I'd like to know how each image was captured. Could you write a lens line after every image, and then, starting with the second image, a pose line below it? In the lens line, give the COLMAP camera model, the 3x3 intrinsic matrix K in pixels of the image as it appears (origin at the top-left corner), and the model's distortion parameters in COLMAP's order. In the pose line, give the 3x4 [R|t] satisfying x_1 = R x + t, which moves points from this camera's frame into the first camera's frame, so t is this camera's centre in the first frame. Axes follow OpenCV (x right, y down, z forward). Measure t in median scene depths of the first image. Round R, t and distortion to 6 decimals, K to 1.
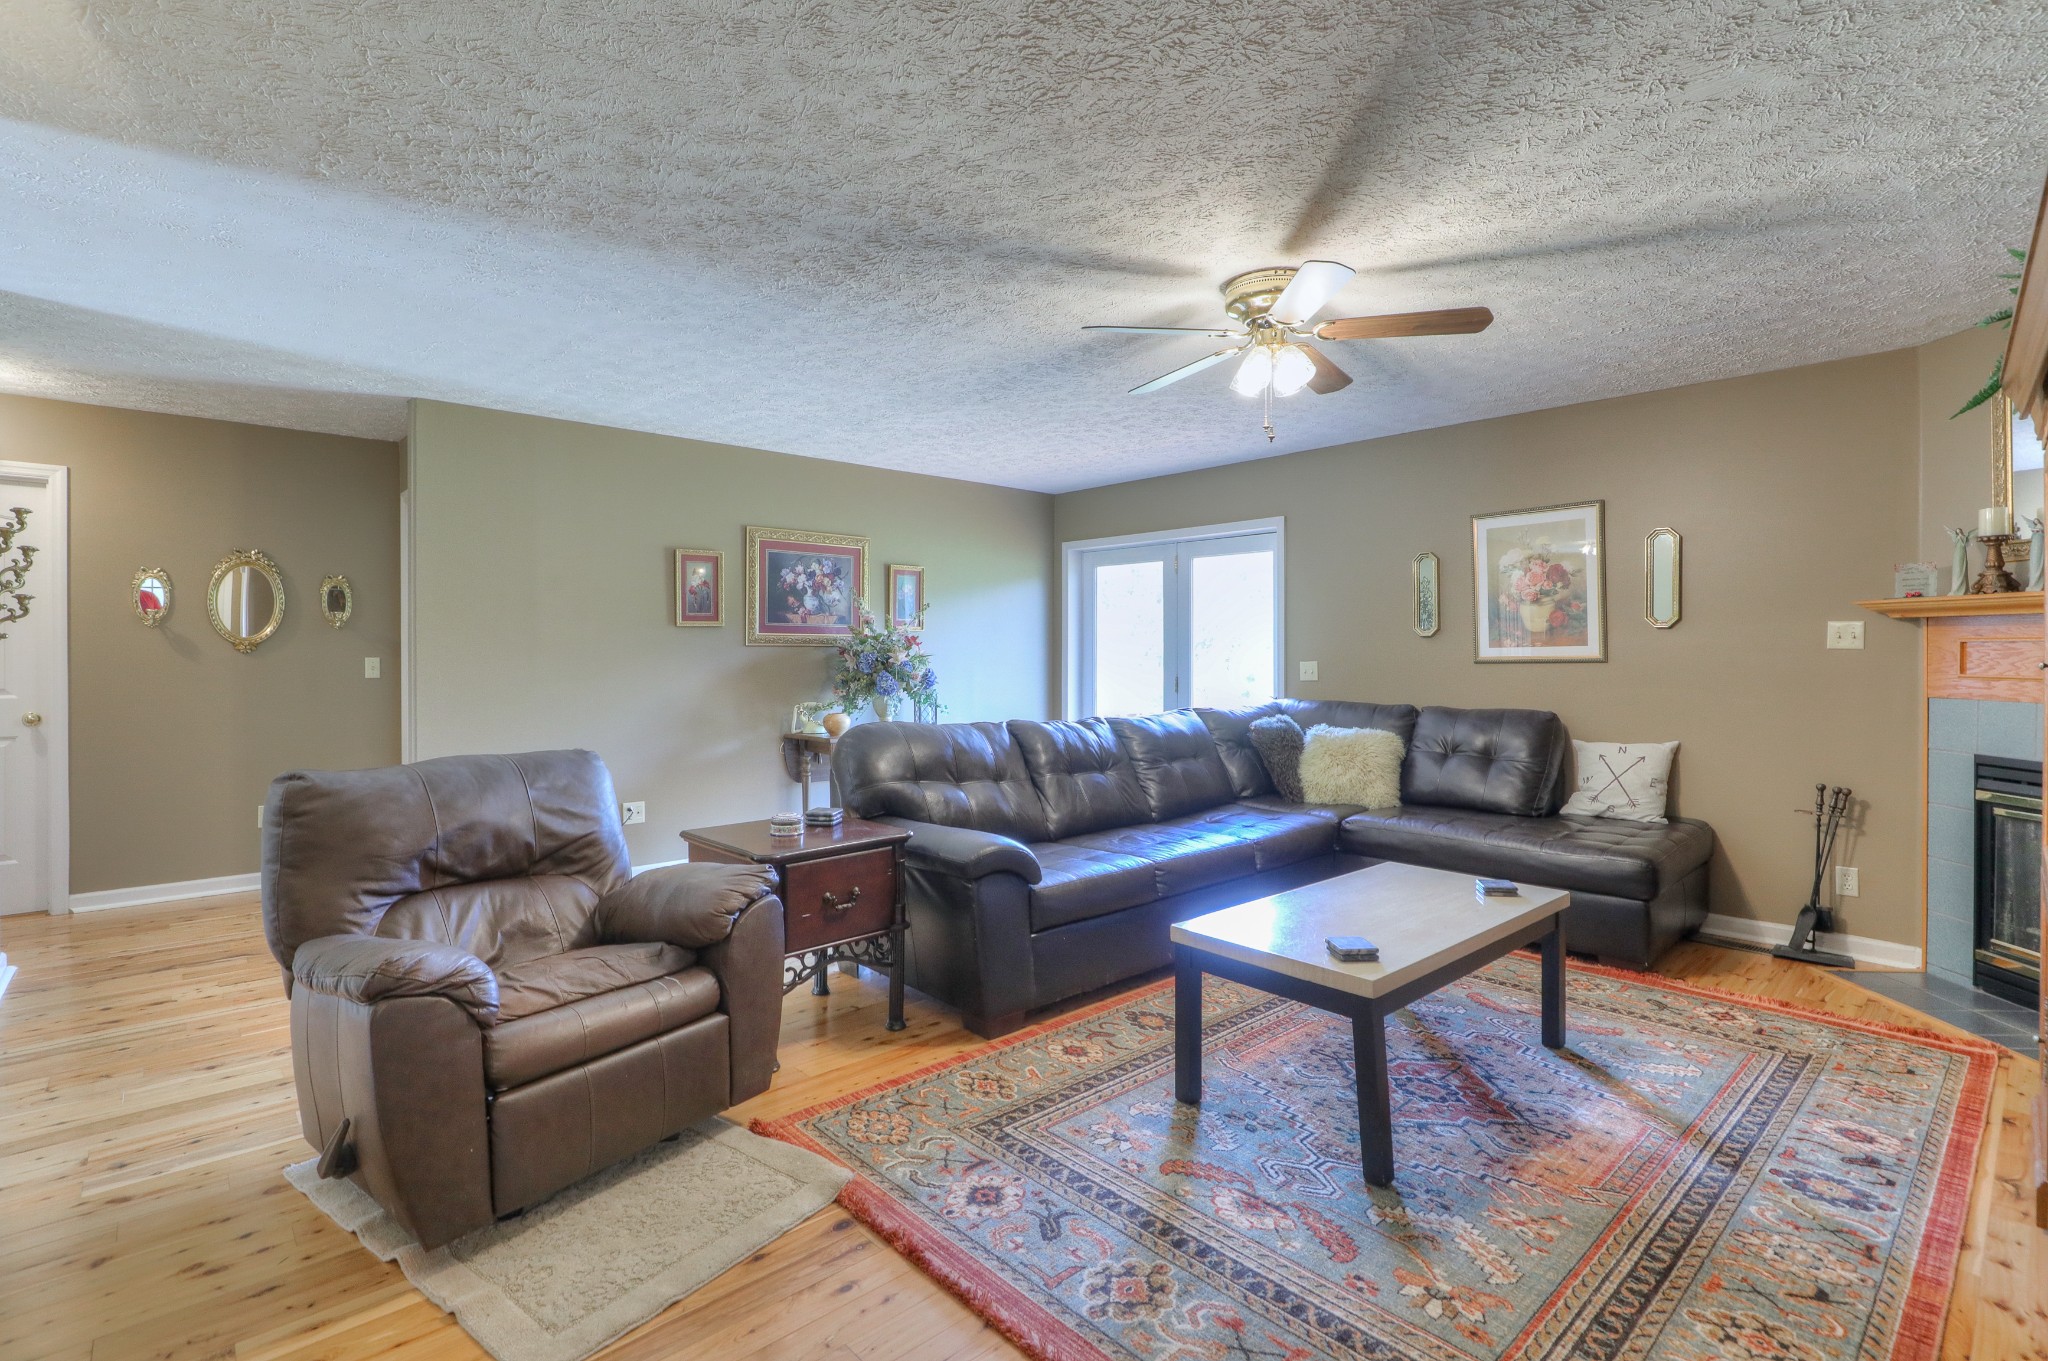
lens RADIAL K [[927.3, 0, 1004.7], [0, 927.3, 655.3], [0, 0, 1]] dist [-0.010362, -0.000097]
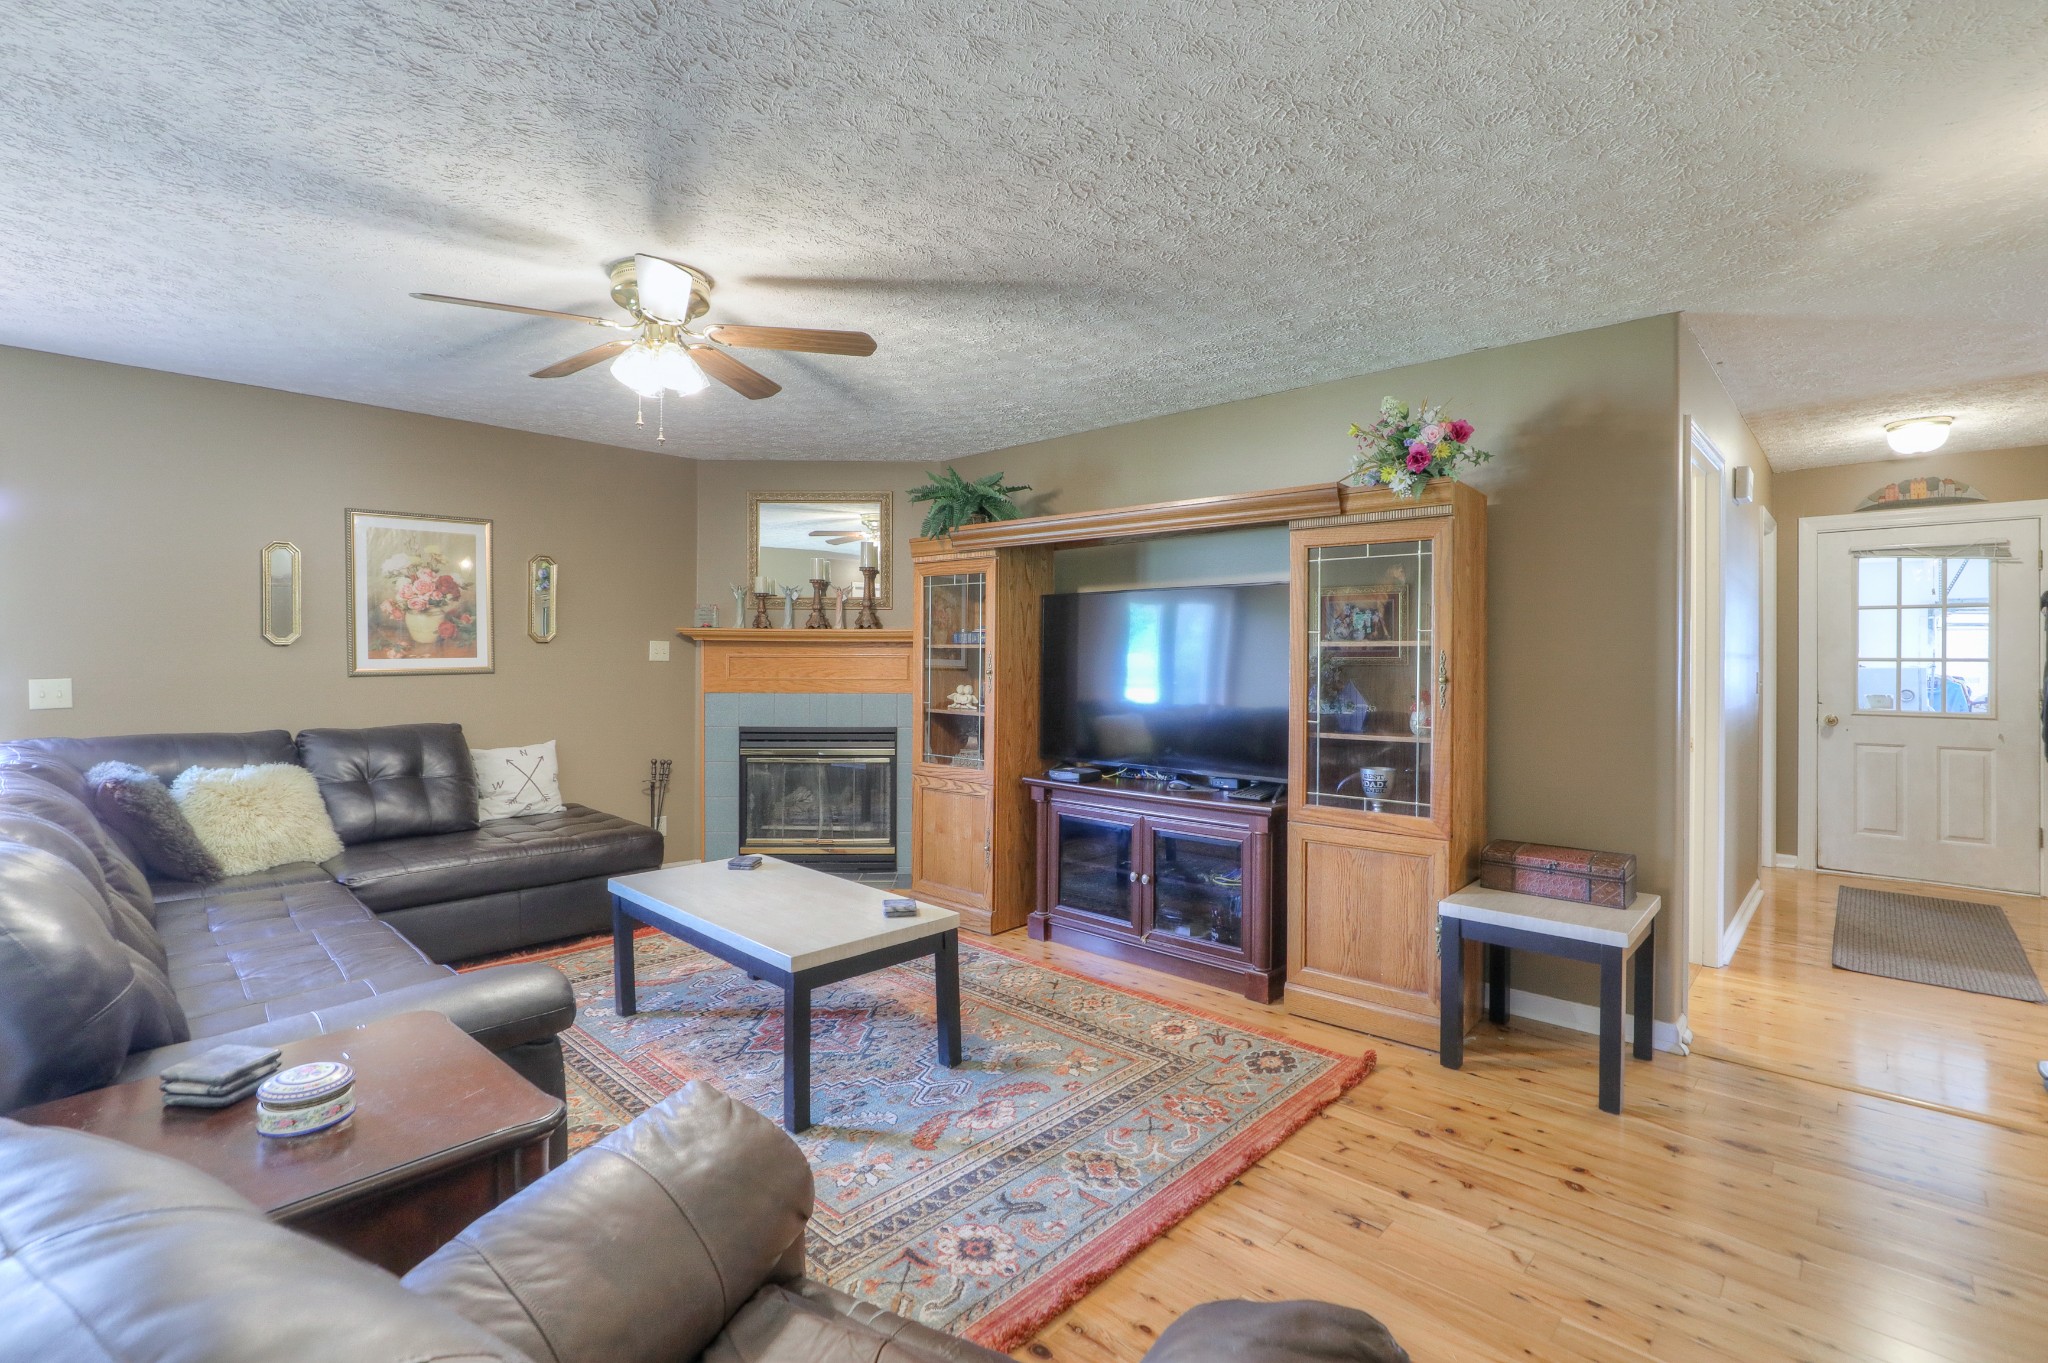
lens RADIAL K [[927.3, 0, 1004.7], [0, 927.3, 656.3], [0, 0, 1]] dist [-0.010362, -0.000097]
pose [[-0.060231, 0.000957, 0.998184, -0.715957], [-0.000307, 0.999999, -0.000977, -0.017566], [-0.998184, -0.000366, -0.060230, 0.757707]]
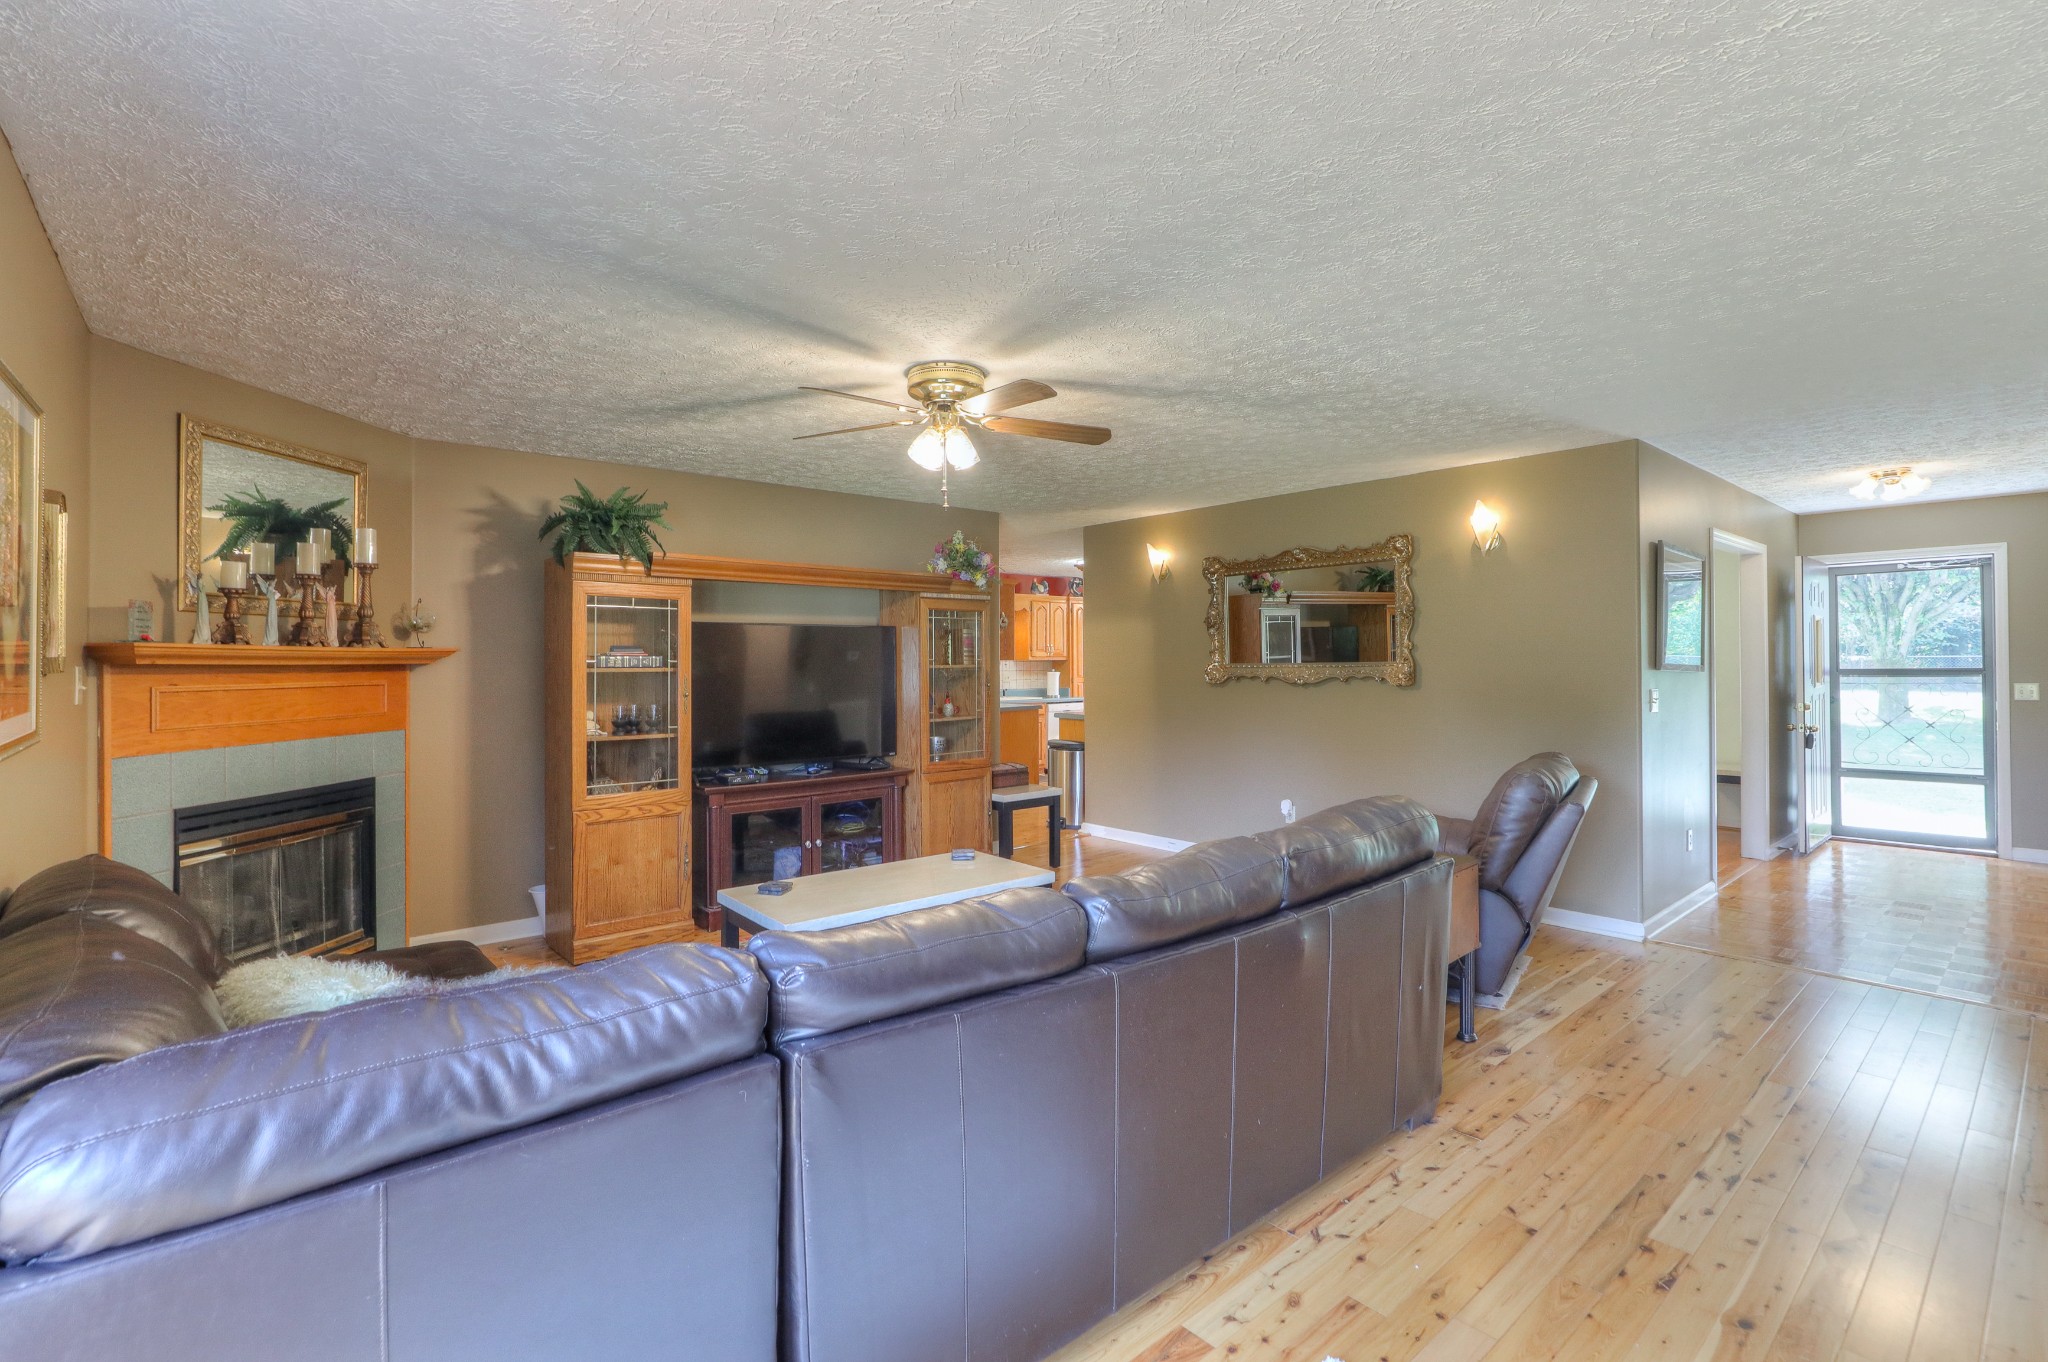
lens RADIAL K [[927.3, 0, 1004.7], [0, 927.3, 655.8], [0, 0, 1]] dist [-0.010362, -0.000097]
pose [[-0.998494, 0.000424, 0.054868, 0.173872], [0.000599, 0.999995, 0.003175, -0.065368], [-0.054867, 0.003203, -0.998489, 2.285393]]
